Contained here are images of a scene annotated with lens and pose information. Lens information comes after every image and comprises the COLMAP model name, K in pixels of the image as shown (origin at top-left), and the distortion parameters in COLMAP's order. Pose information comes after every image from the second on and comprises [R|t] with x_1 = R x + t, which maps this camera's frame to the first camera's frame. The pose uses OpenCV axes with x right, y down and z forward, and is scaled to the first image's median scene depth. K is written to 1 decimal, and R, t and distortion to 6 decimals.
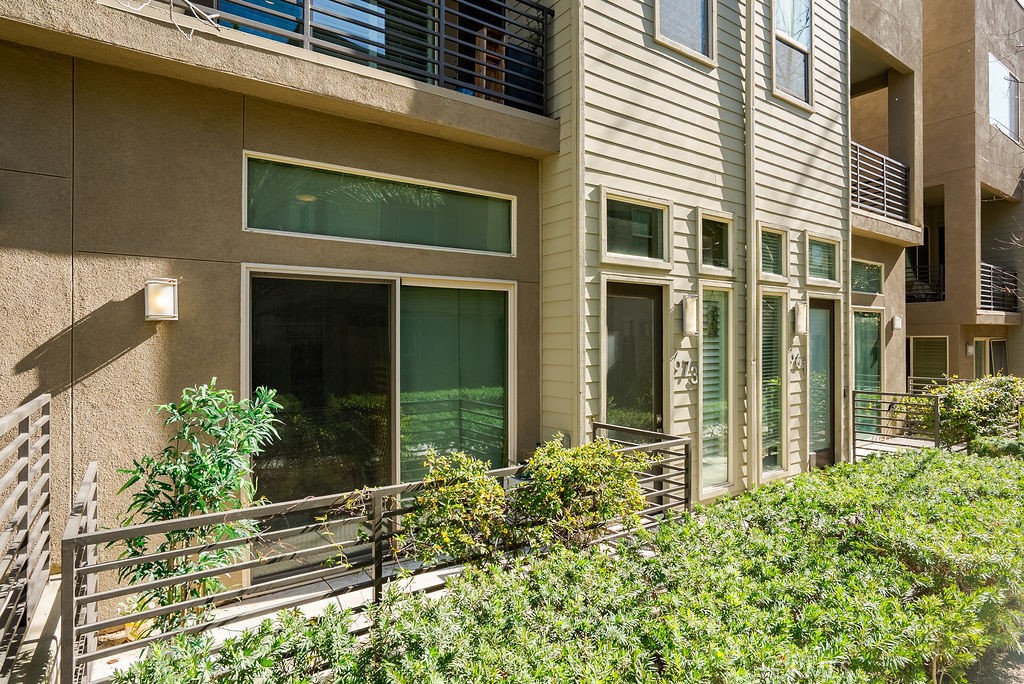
lens RADIAL K [[540.3, 0, 509.1], [0, 540.3, 335.7], [0, 0, 1]] dist [-0.012832, 0.002713]
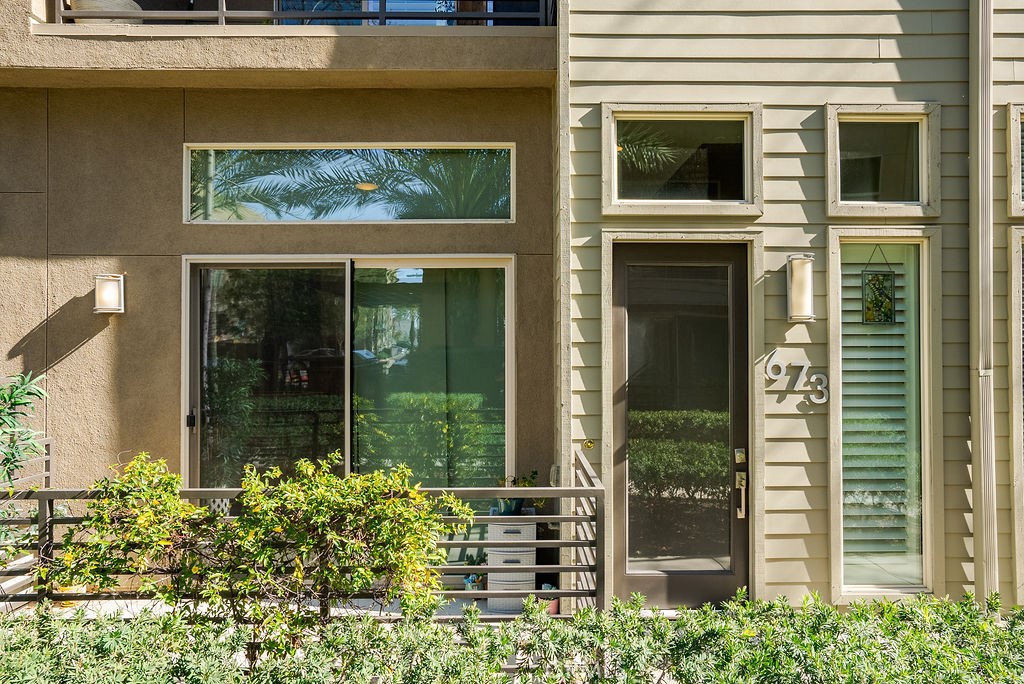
lens RADIAL K [[588.1, 0, 516.9], [0, 588.1, 338.6], [0, 0, 1]] dist [-0.004809, 0.007936]
pose [[0.836782, -0.006201, -0.547500, 0.477488], [0.003972, 0.999978, -0.005256, 0.022409], [0.547521, 0.002223, 0.836789, 0.317423]]
